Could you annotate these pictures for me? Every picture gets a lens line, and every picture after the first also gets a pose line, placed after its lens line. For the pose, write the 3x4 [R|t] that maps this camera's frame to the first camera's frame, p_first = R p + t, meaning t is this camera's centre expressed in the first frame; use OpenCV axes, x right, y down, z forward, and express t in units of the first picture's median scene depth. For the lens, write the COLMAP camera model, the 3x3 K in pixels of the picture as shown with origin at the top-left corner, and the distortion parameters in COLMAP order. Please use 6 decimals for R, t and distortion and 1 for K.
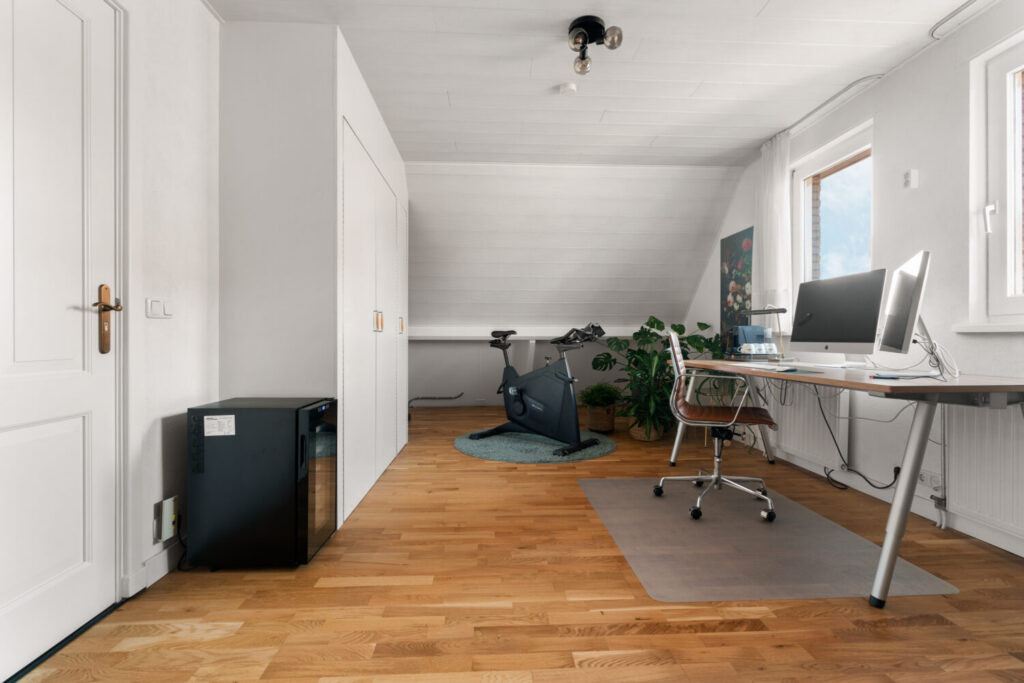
lens RADIAL K [[472.0, 0, 513.2], [0, 472.0, 337.7], [0, 0, 1]] dist [0.000300, 0.000346]
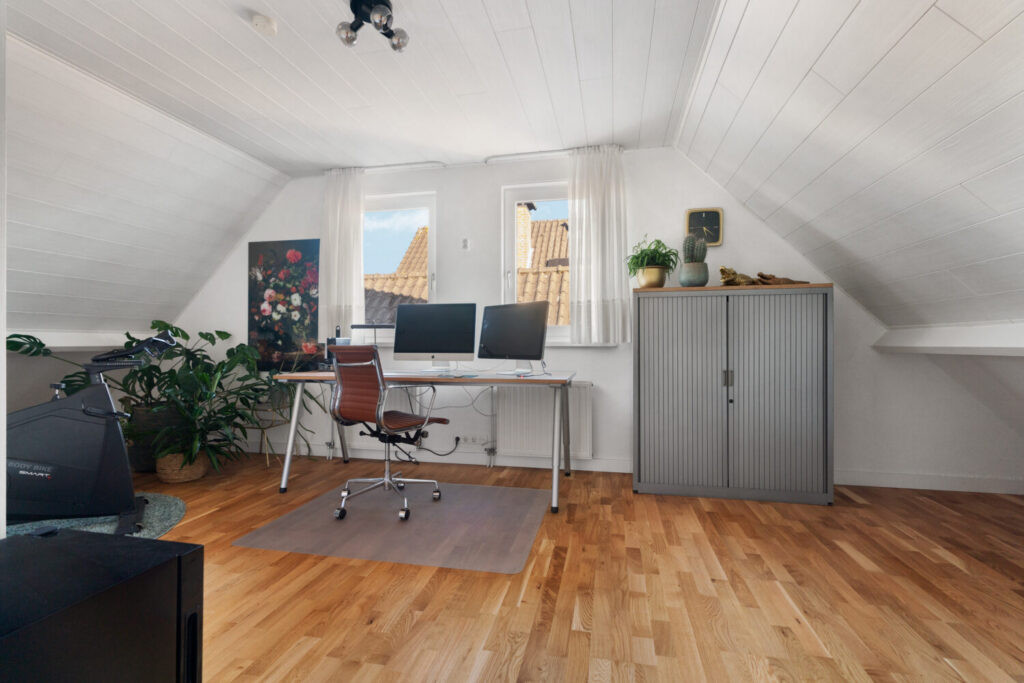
lens RADIAL K [[472.0, 0, 513.2], [0, 472.0, 337.7], [0, 0, 1]] dist [0.000300, 0.000346]
pose [[0.245623, 0.013469, 0.969272, -0.607651], [-0.001657, 0.999908, -0.013475, -0.016534], [-0.969364, 0.001703, 0.245623, 0.502641]]
